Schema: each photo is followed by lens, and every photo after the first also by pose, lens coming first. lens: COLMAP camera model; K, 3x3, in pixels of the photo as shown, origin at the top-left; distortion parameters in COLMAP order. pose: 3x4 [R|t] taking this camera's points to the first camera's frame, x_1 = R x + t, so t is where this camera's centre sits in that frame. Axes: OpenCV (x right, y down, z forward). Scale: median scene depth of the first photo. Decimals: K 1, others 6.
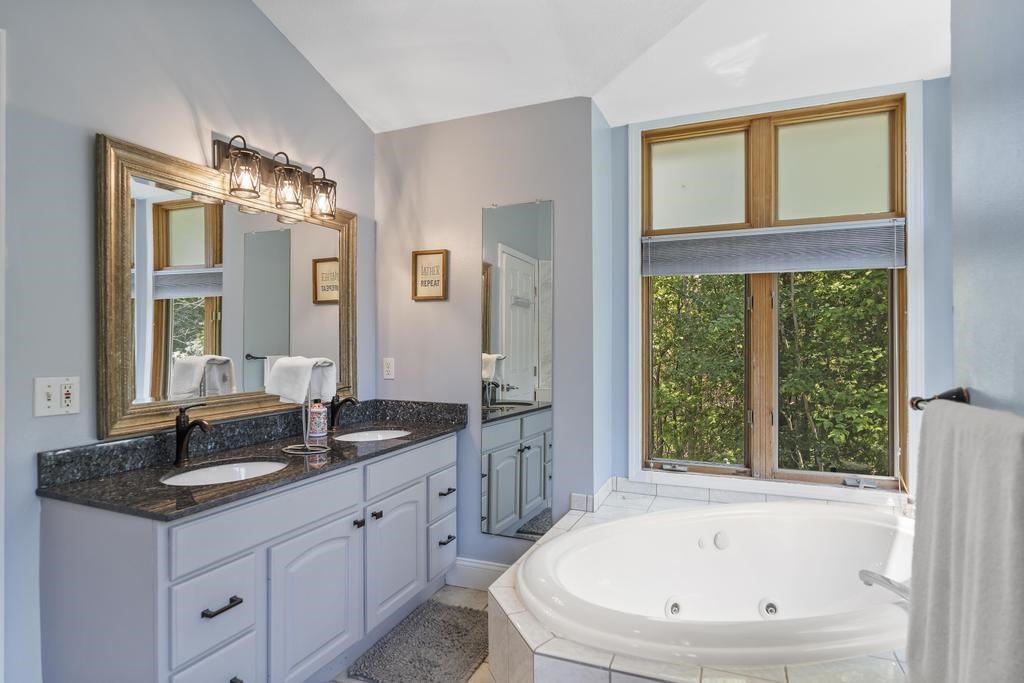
lens RADIAL K [[548.0, 0, 513.4], [0, 548.0, 342.2], [0, 0, 1]] dist [0.002221, 0.001747]
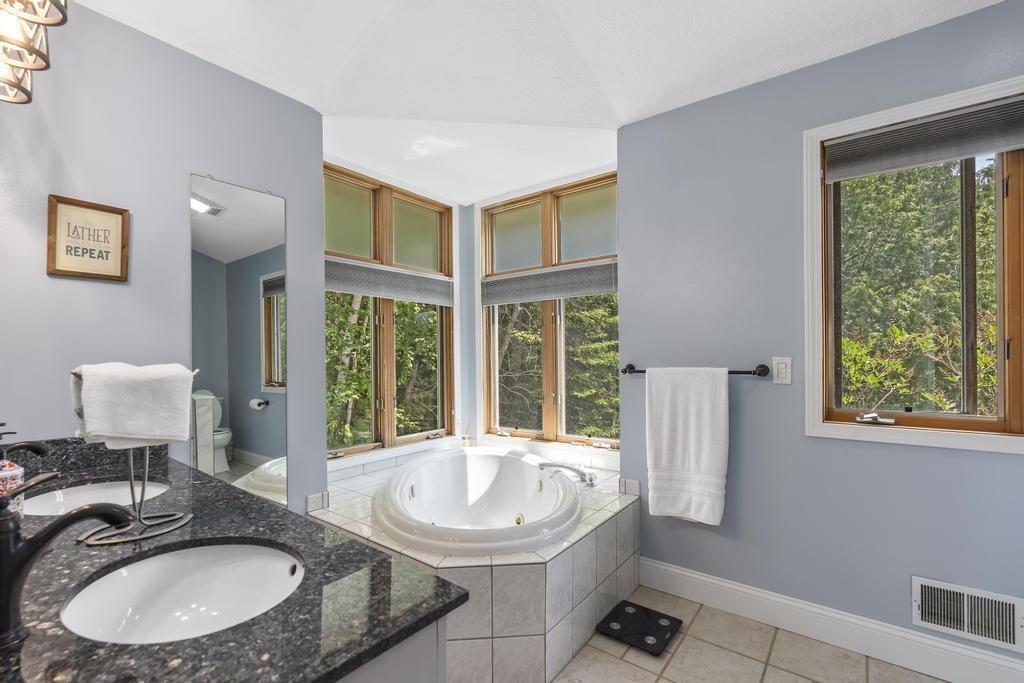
lens RADIAL K [[454.1, 0, 510.5], [0, 454.1, 350.7], [0, 0, 1]] dist [-0.003162, -0.000100]
pose [[0.267806, 0.007236, 0.963446, -0.543508], [-0.000141, 0.999972, -0.007472, 0.012969], [-0.963473, 0.001866, 0.267800, 0.378010]]
